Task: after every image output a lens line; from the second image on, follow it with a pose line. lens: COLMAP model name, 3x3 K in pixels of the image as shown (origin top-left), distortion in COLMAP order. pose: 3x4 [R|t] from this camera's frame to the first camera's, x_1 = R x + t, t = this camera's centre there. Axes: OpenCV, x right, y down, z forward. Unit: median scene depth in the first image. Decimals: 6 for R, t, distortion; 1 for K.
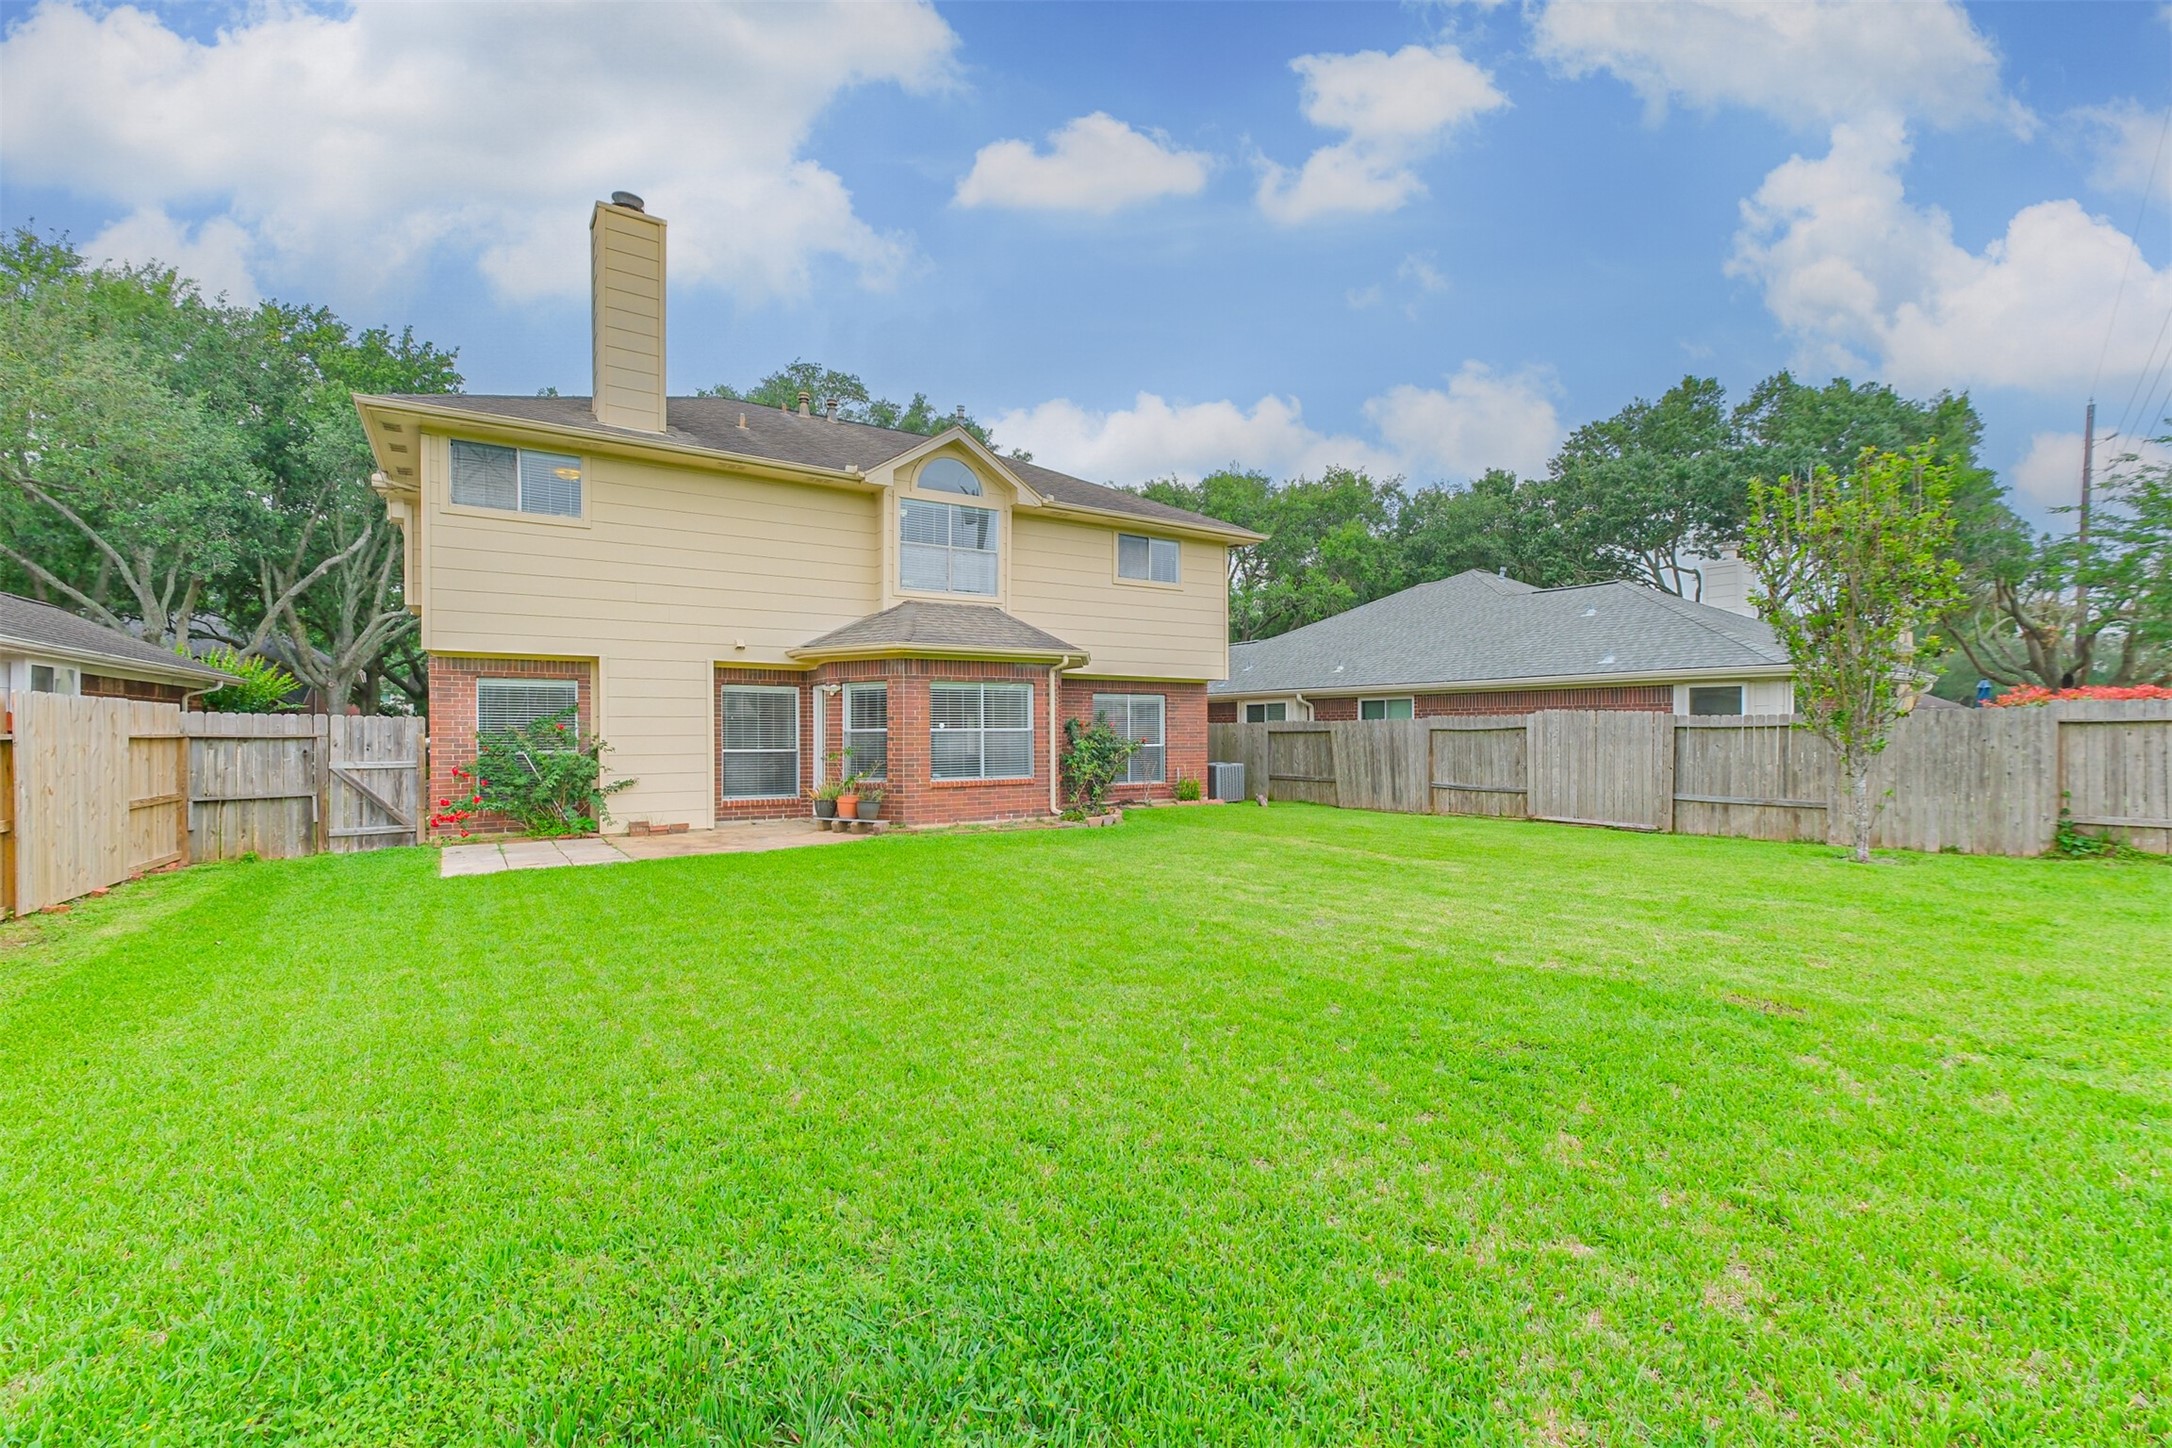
lens RADIAL K [[963.5, 0, 1090.0], [0, 963.5, 731.2], [0, 0, 1]] dist [-0.000143, -0.000152]
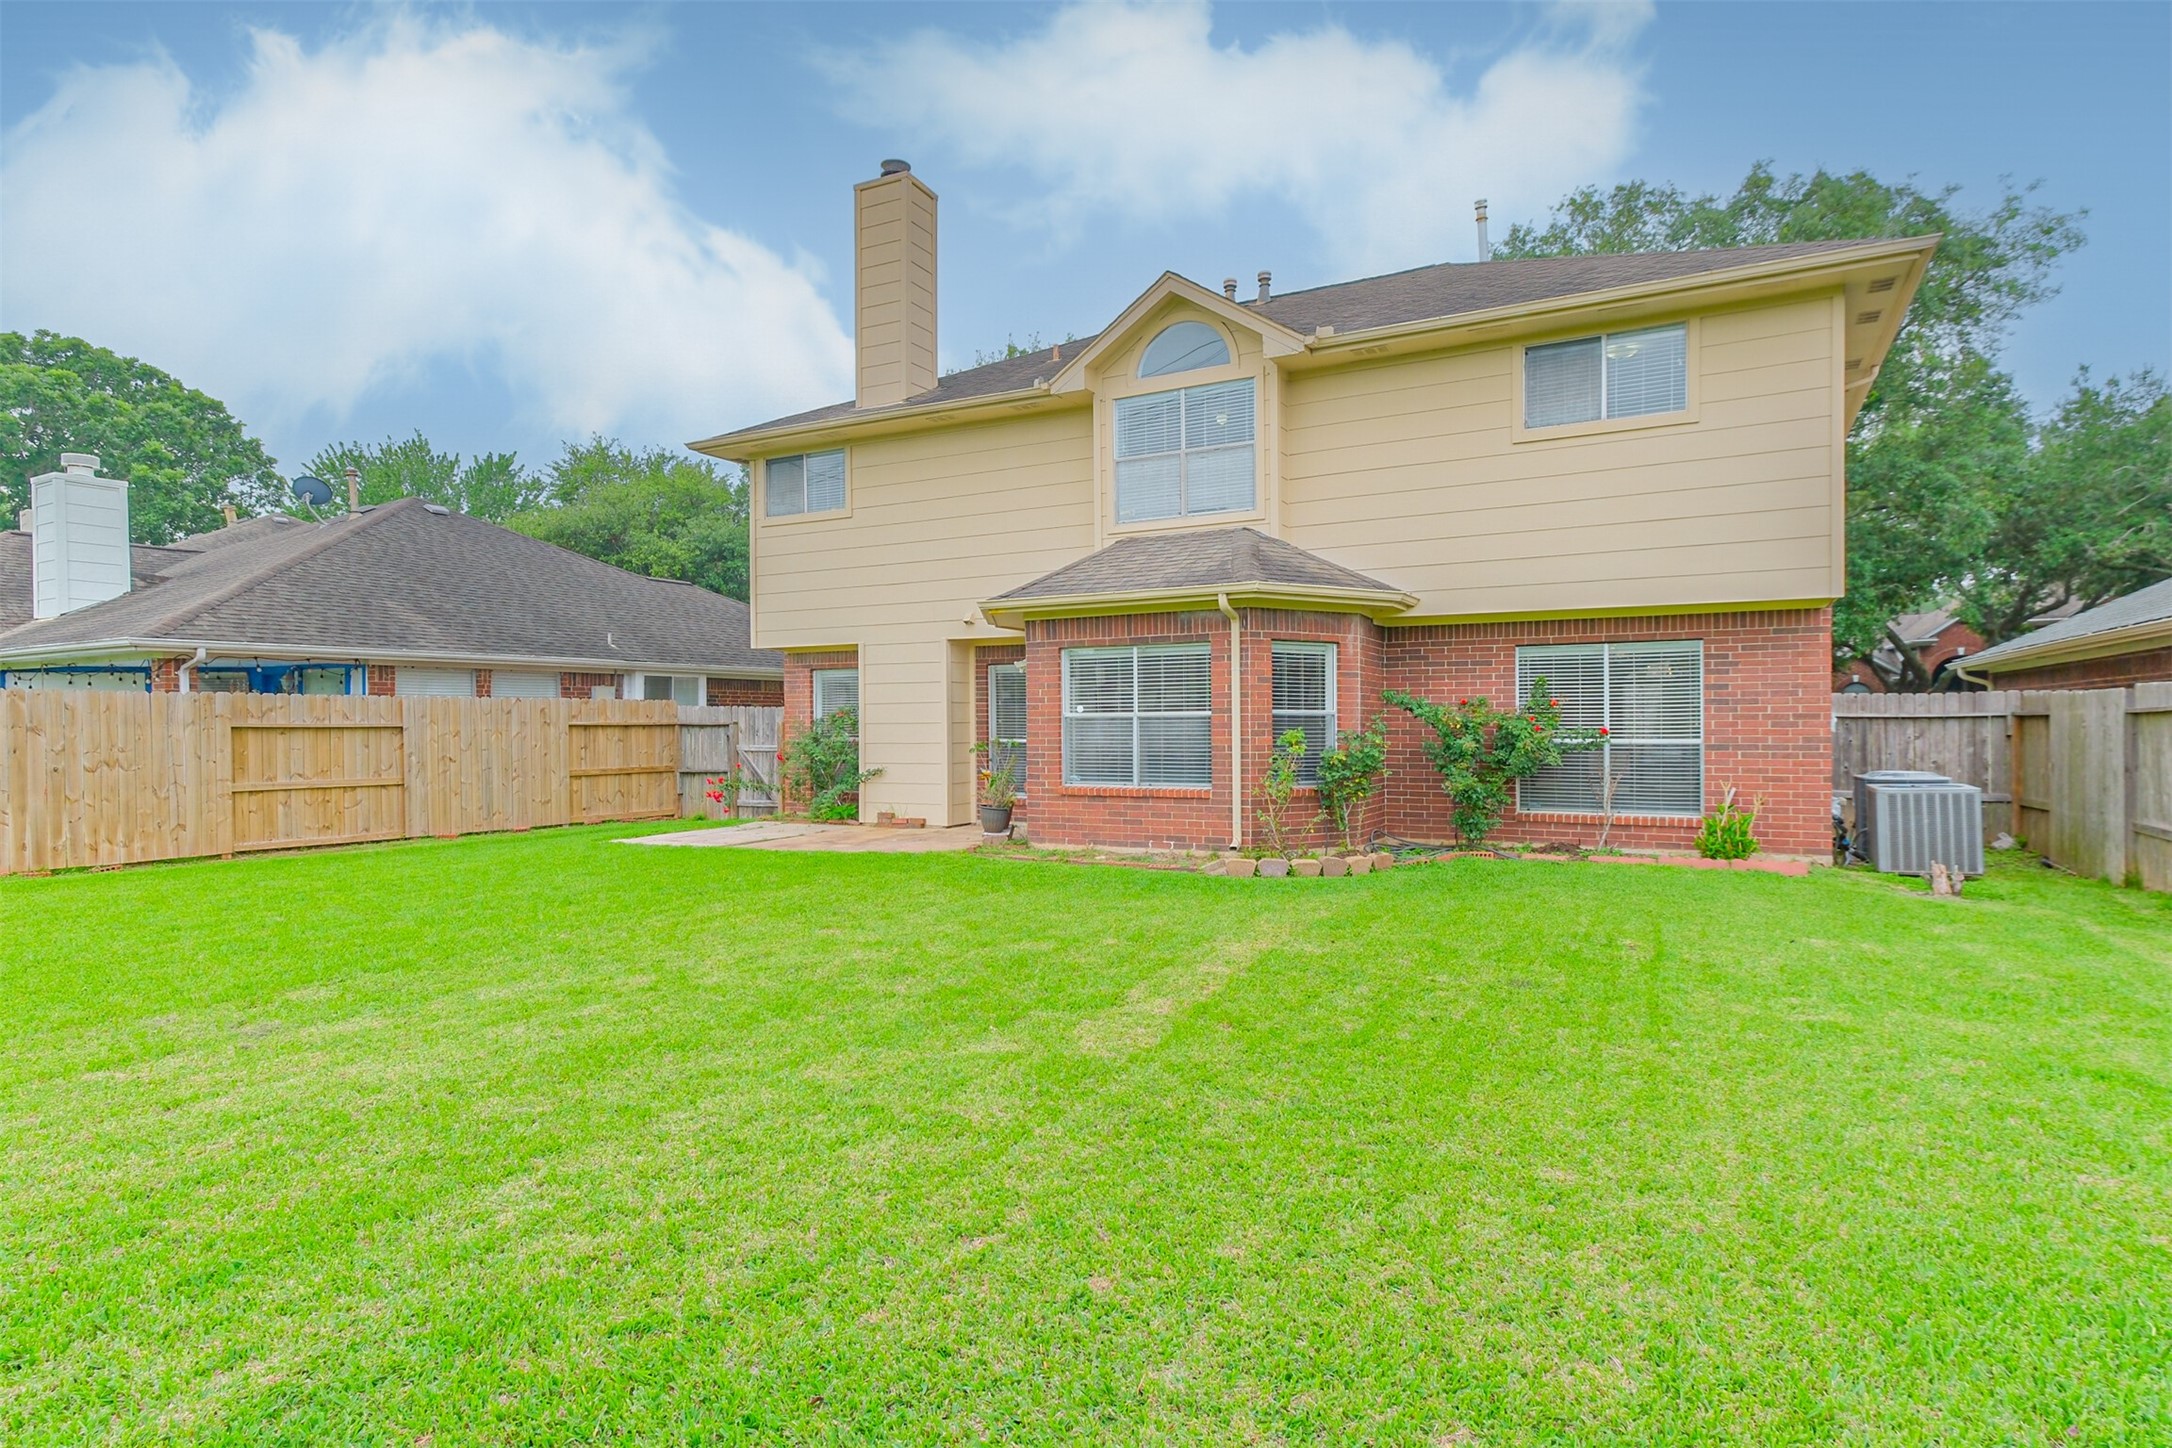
lens RADIAL K [[1151.7, 0, 1086.0], [0, 1151.7, 724.0], [0, 0, 1]] dist [0.001303, 0.000834]
pose [[0.477128, 0.002676, -0.878830, 0.603841], [0.011996, 0.999882, 0.009557, -0.003058], [0.878752, -0.015102, 0.477040, 0.590327]]
